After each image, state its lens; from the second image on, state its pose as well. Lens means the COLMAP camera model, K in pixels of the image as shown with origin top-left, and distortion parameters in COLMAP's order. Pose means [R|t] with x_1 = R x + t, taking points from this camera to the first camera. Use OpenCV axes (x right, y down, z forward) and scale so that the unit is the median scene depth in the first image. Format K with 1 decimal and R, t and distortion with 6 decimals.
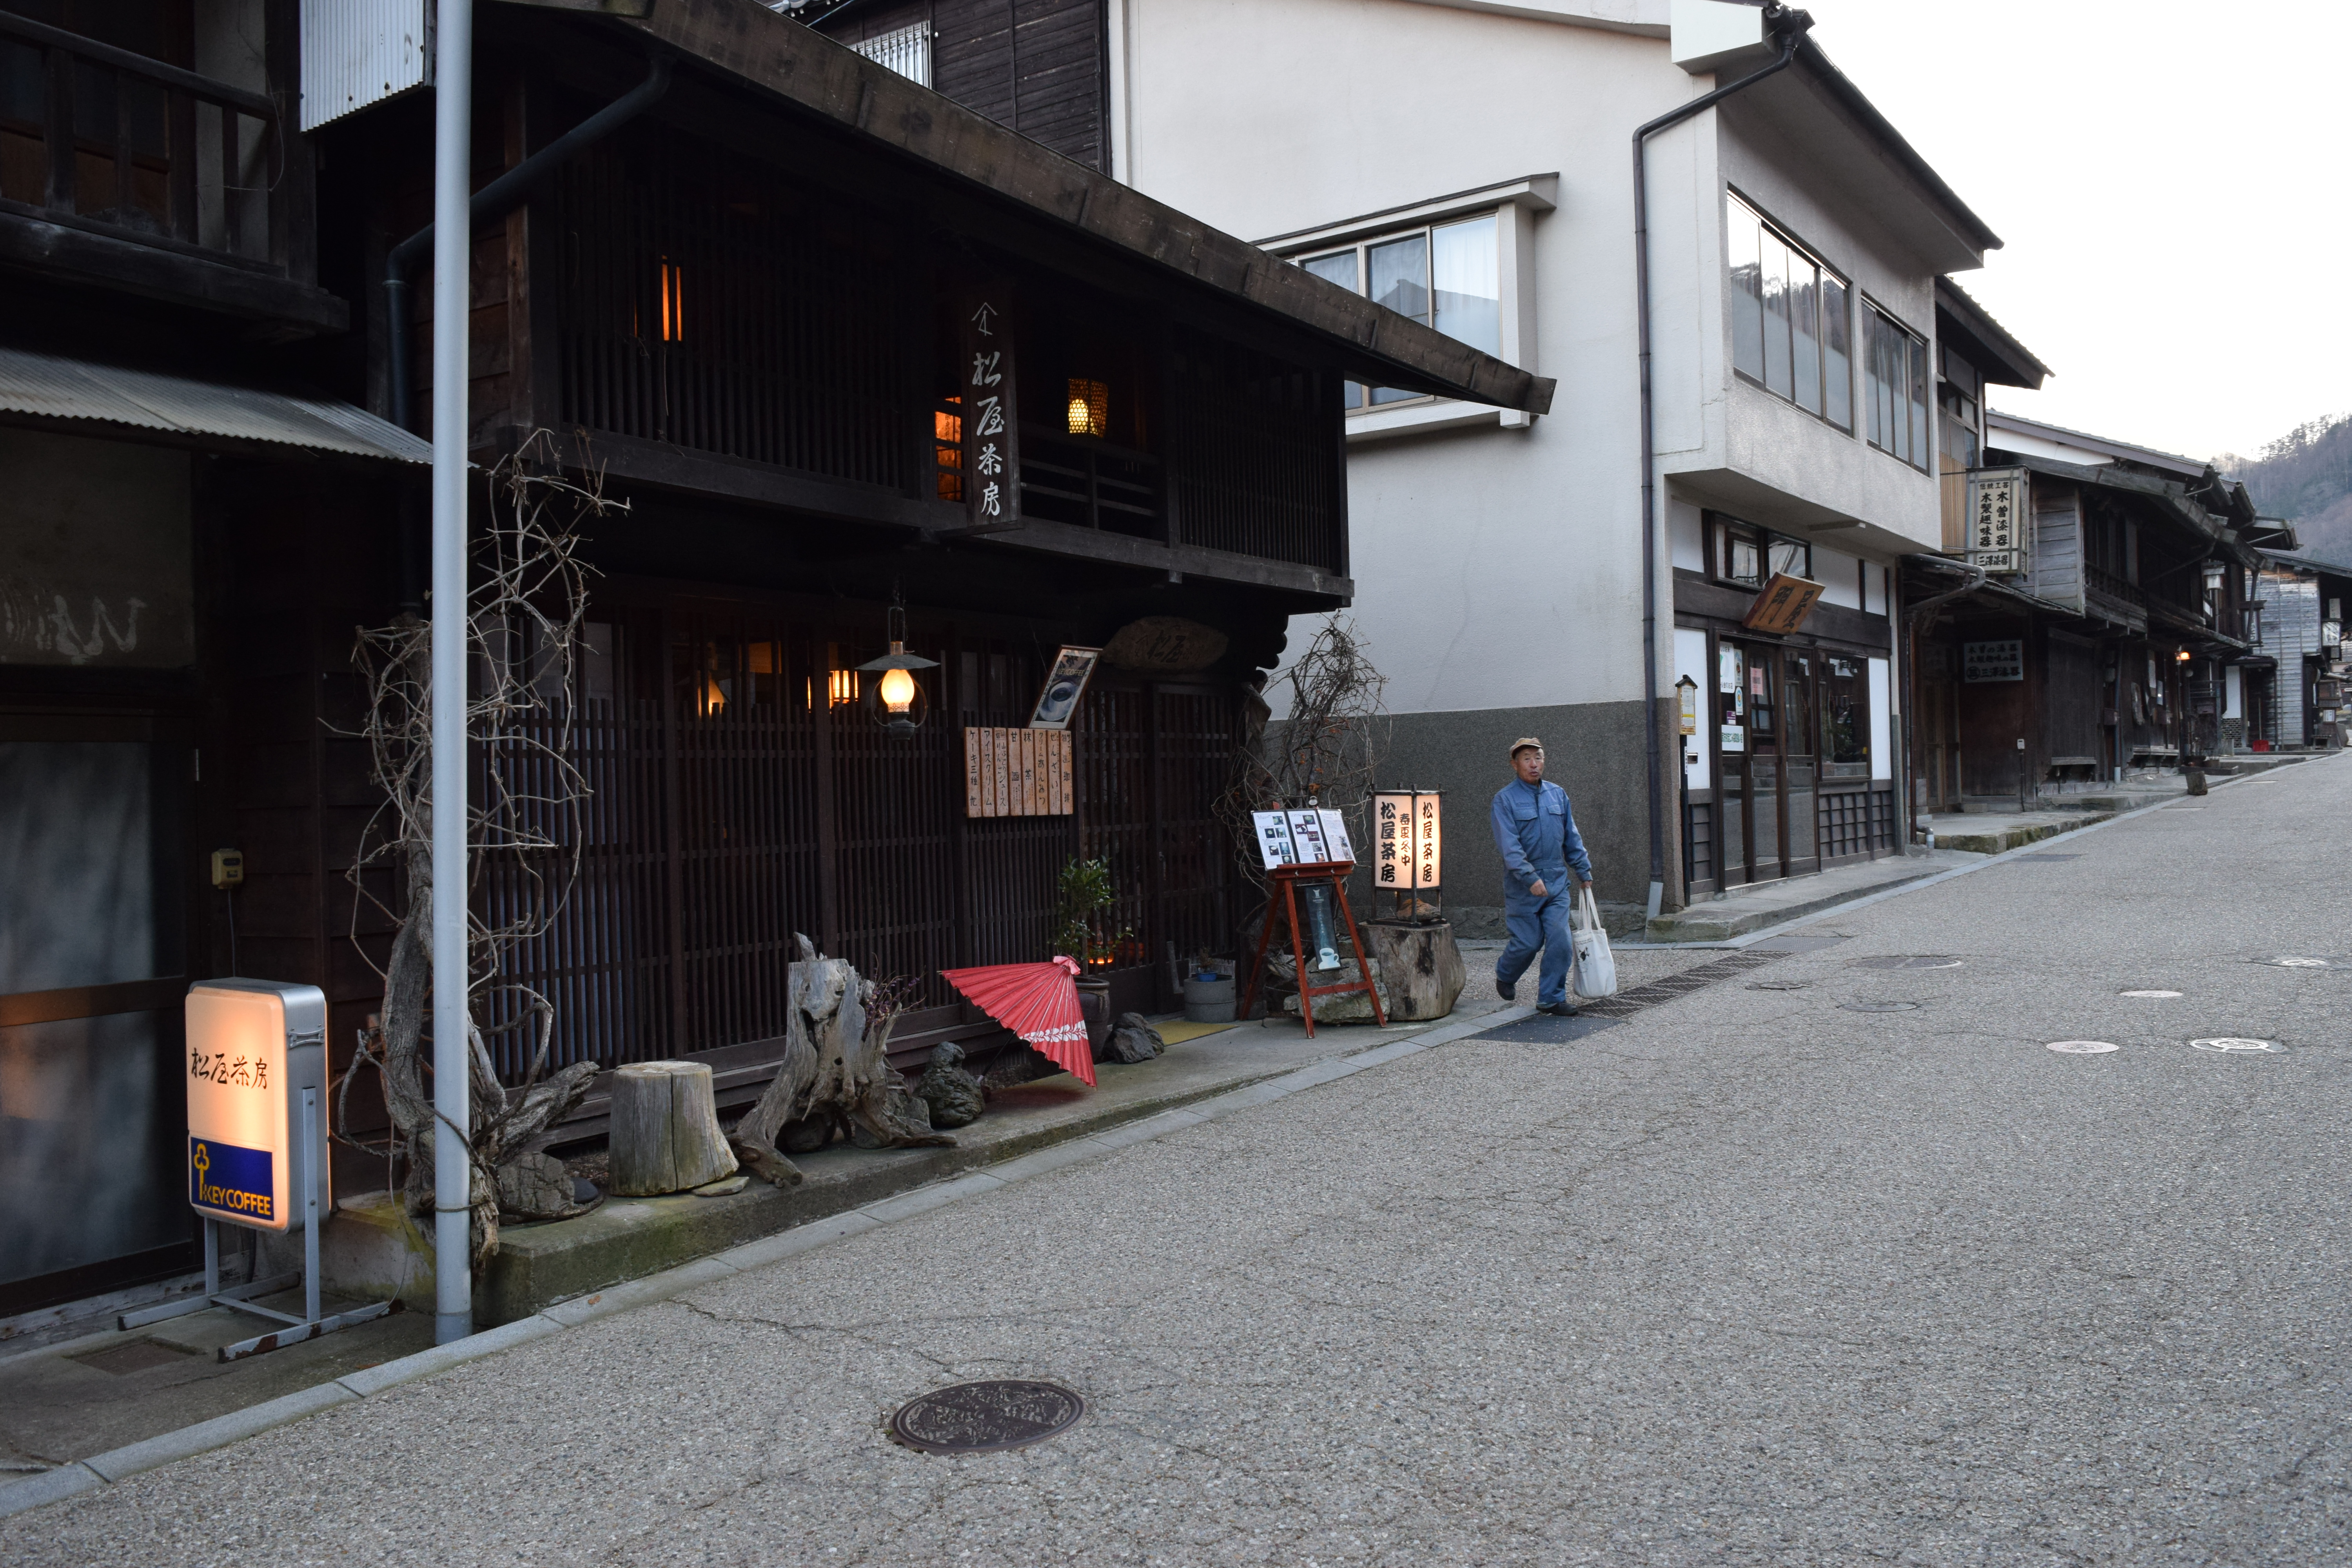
lens RADIAL K [[1815.0, 0, 1172.5], [0, 1815.0, 776.3], [0, 0, 1]] dist [-0.028449, 0.019402]
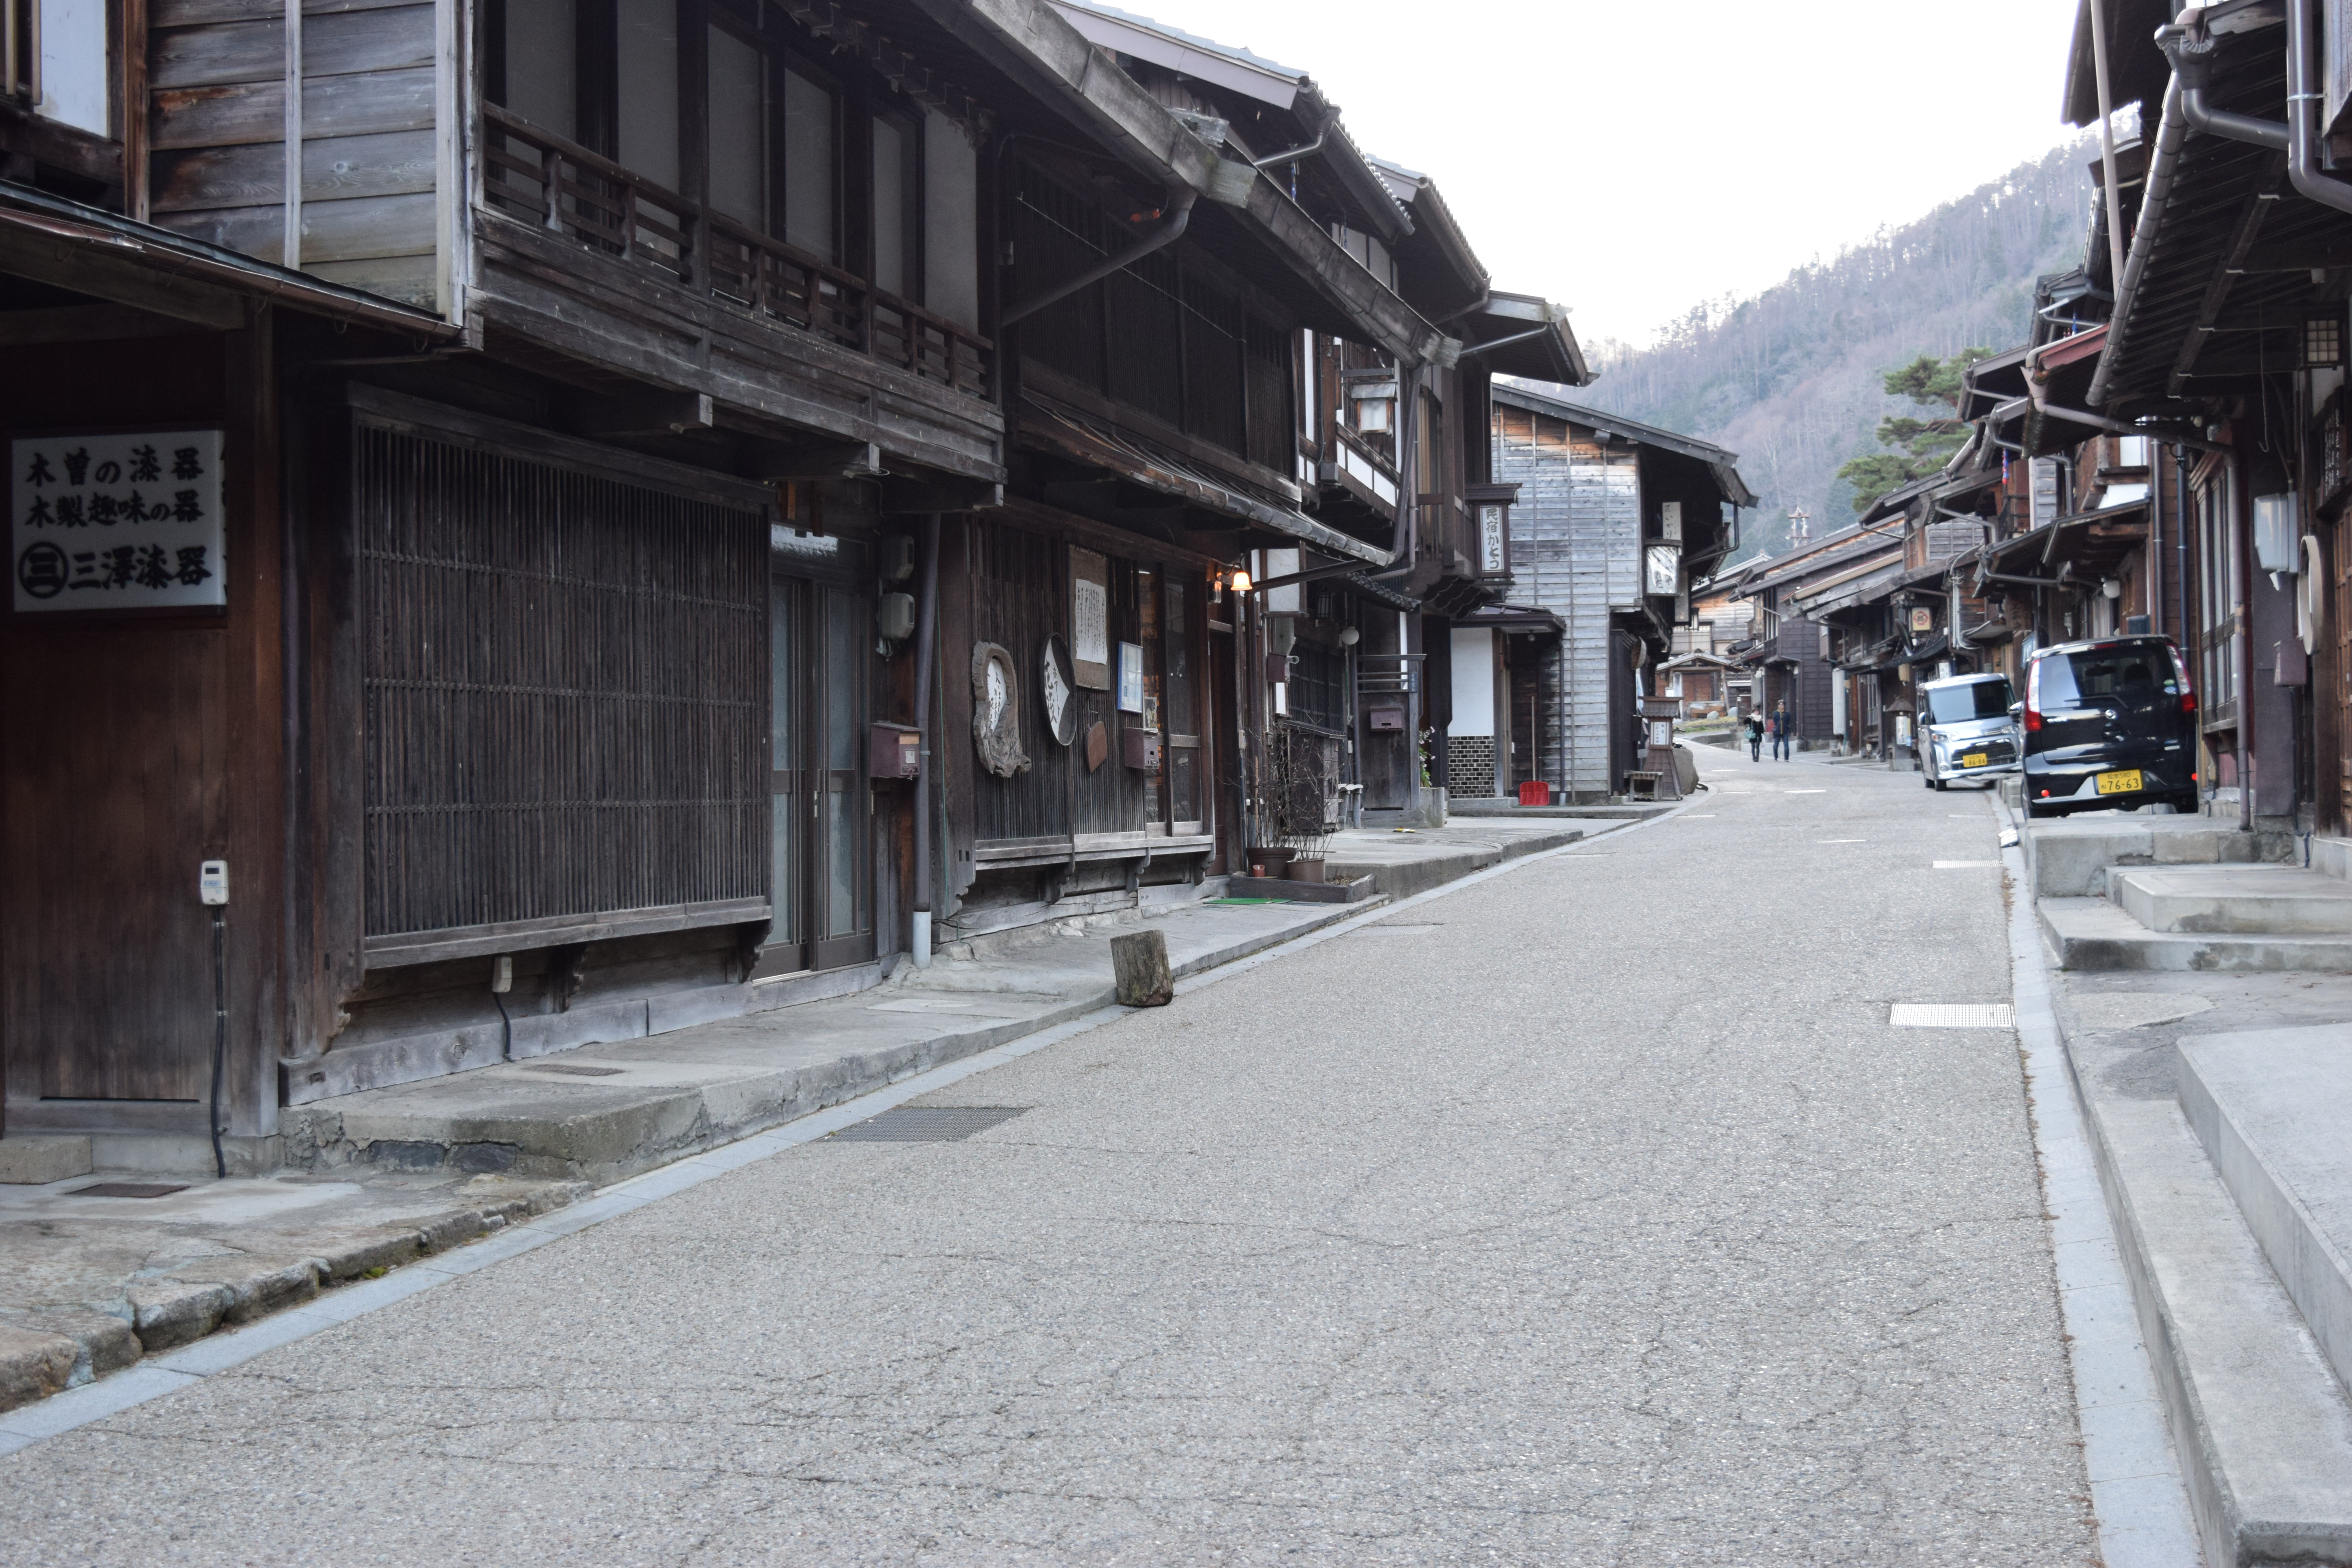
lens RADIAL K [[2979.0, 0, 1173.7], [0, 2979.0, 772.7], [0, 0, 1]] dist [-0.026210, 0.000000]
pose [[0.926885, 0.011274, 0.375176, 0.437017], [-0.008311, 0.999920, -0.009515, -0.028986], [-0.375253, 0.005702, 0.926905, 0.596614]]
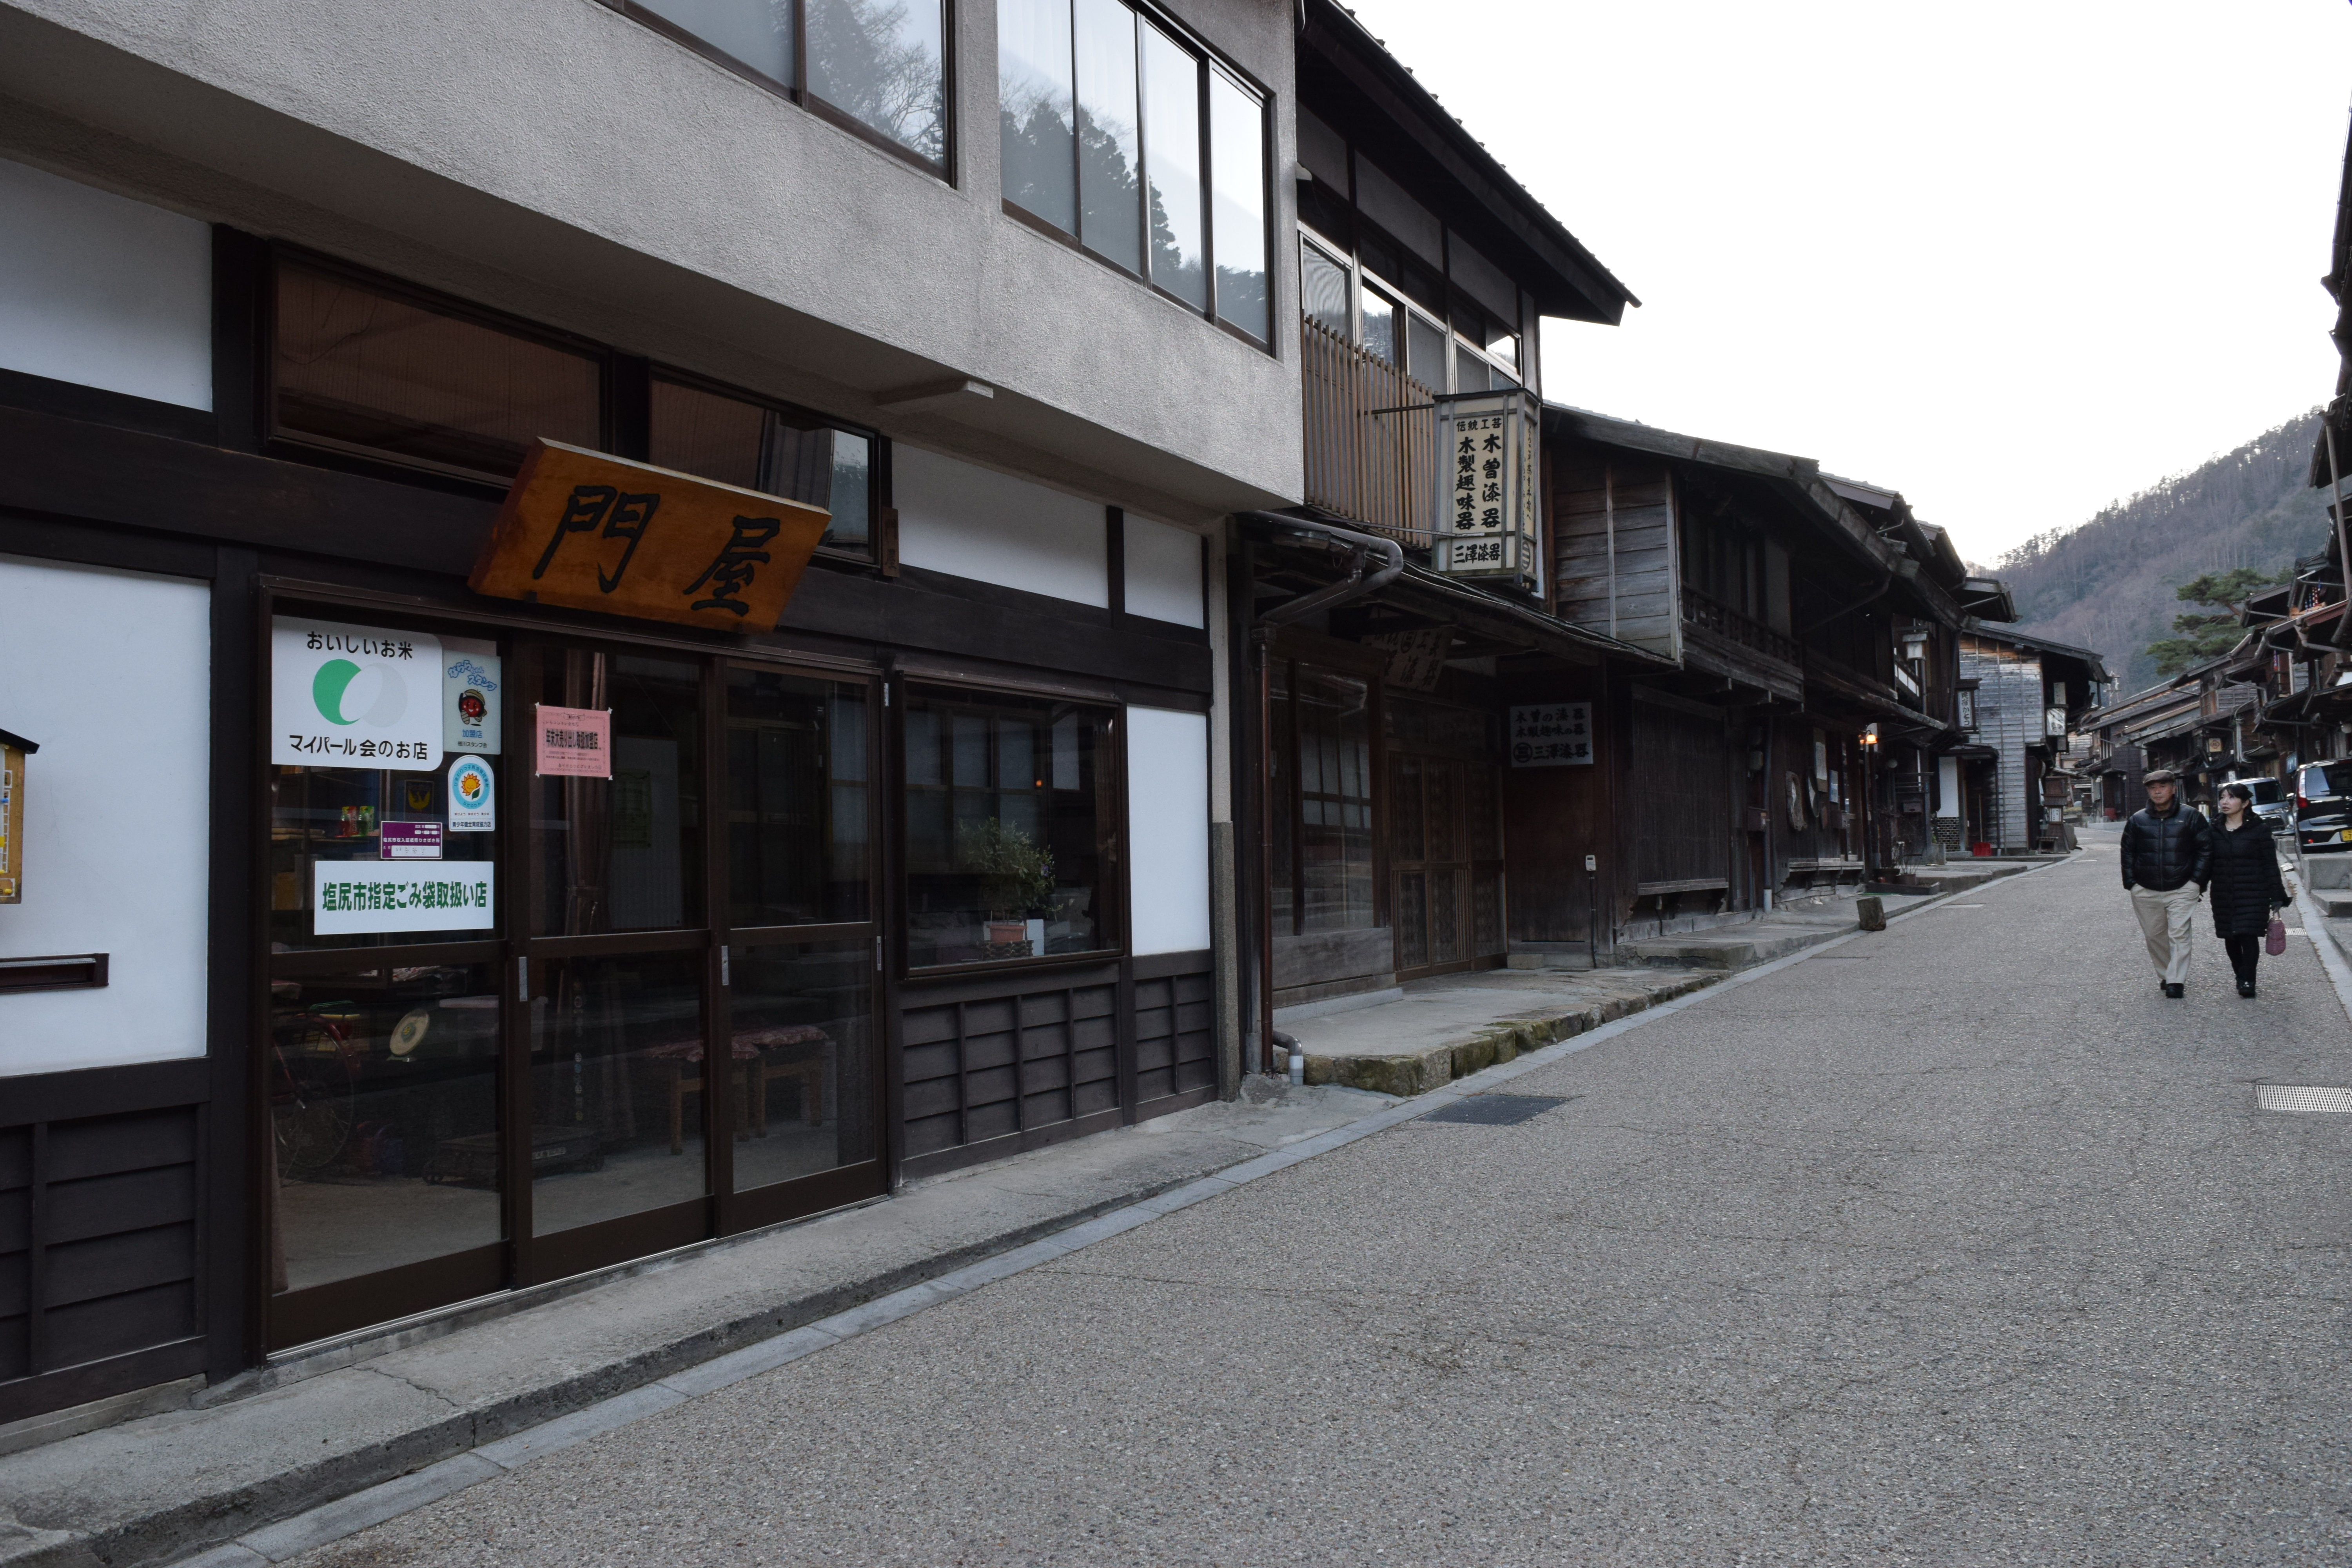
lens RADIAL K [[1815.0, 0, 1168.3], [0, 1815.0, 783.1], [0, 0, 1]] dist [-0.028449, 0.019402]
pose [[0.993885, 0.009843, 0.109983, 0.245683], [-0.004969, 0.998997, -0.044504, -0.016603], [-0.110311, 0.043686, 0.992937, 0.367481]]
